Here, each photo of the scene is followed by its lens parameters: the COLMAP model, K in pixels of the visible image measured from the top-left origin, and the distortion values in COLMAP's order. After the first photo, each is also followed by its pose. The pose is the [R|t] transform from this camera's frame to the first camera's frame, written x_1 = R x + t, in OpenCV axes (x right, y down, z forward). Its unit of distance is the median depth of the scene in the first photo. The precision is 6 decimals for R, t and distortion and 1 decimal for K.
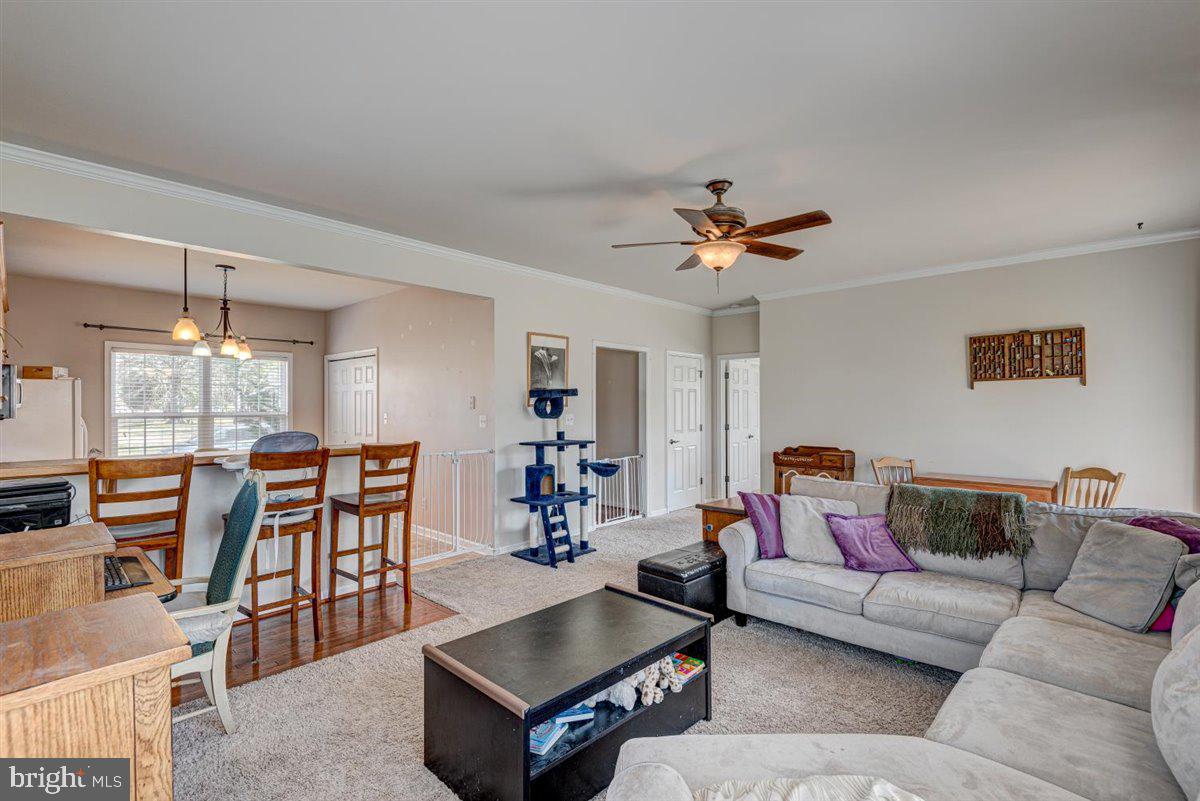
lens RADIAL K [[546.2, 0, 600.3], [0, 546.2, 401.7], [0, 0, 1]] dist [0.003953, -0.002852]
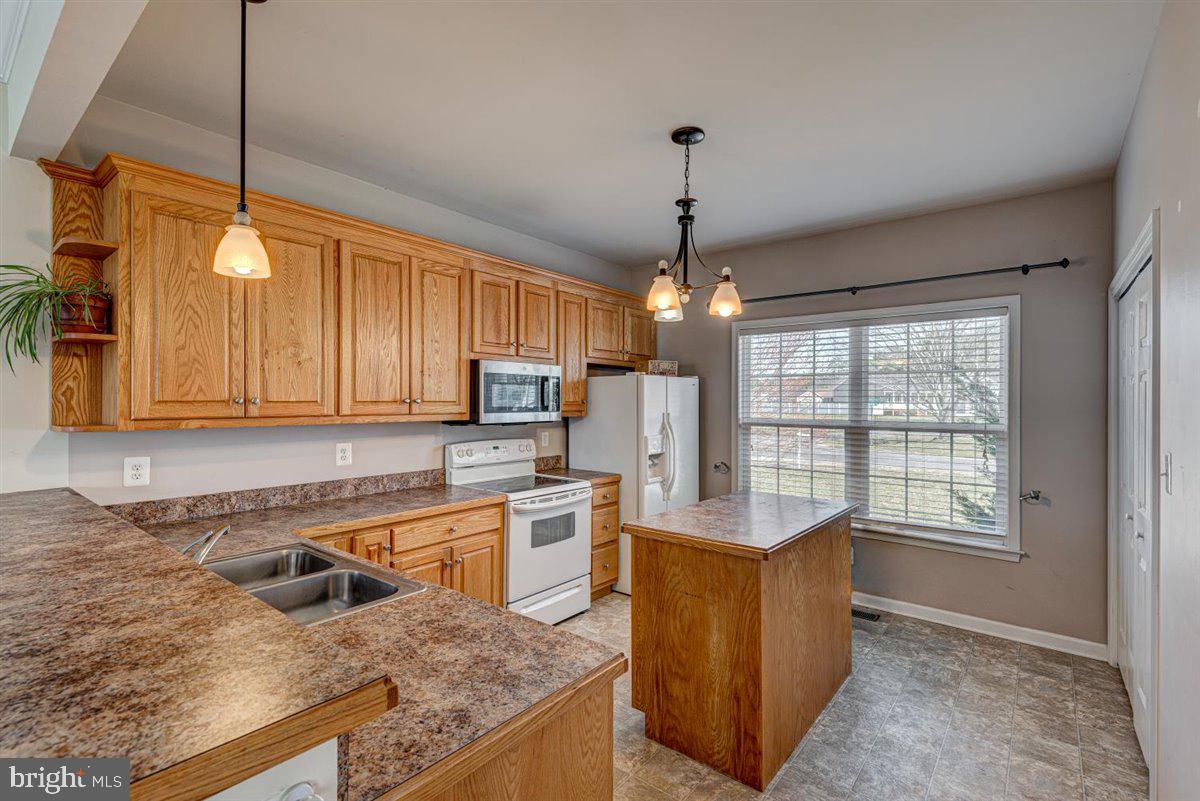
lens RADIAL K [[546.2, 0, 601.1], [0, 546.2, 401.7], [0, 0, 1]] dist [0.003953, -0.002852]
pose [[0.103906, -0.000671, -0.994587, -0.160585], [0.003310, 0.999994, -0.000329, -0.001526], [0.994582, -0.003258, 0.103907, 0.668107]]
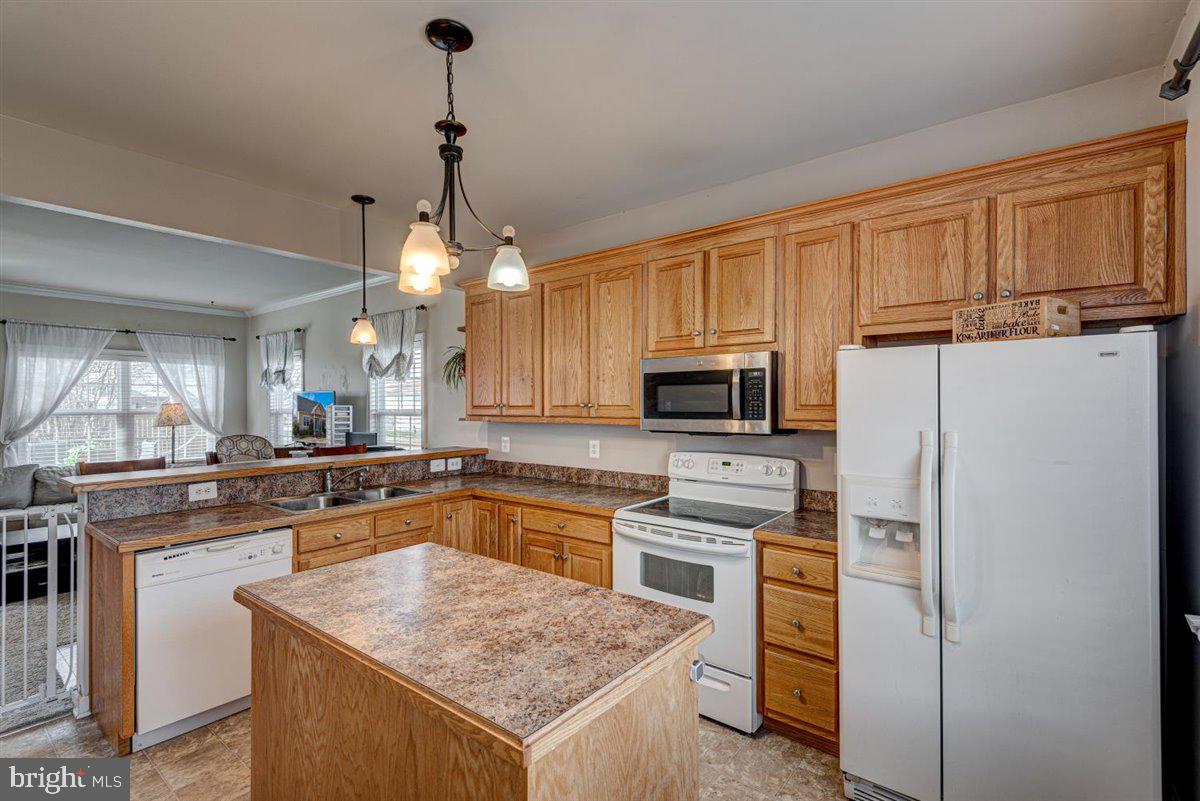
lens RADIAL K [[546.2, 0, 603.9], [0, 546.2, 407.4], [0, 0, 1]] dist [0.003953, -0.002852]
pose [[-0.995264, 0.001682, -0.097190, -0.851151], [0.001821, 0.999997, -0.001345, 0.000633], [0.097188, -0.001516, -0.995265, 1.291015]]
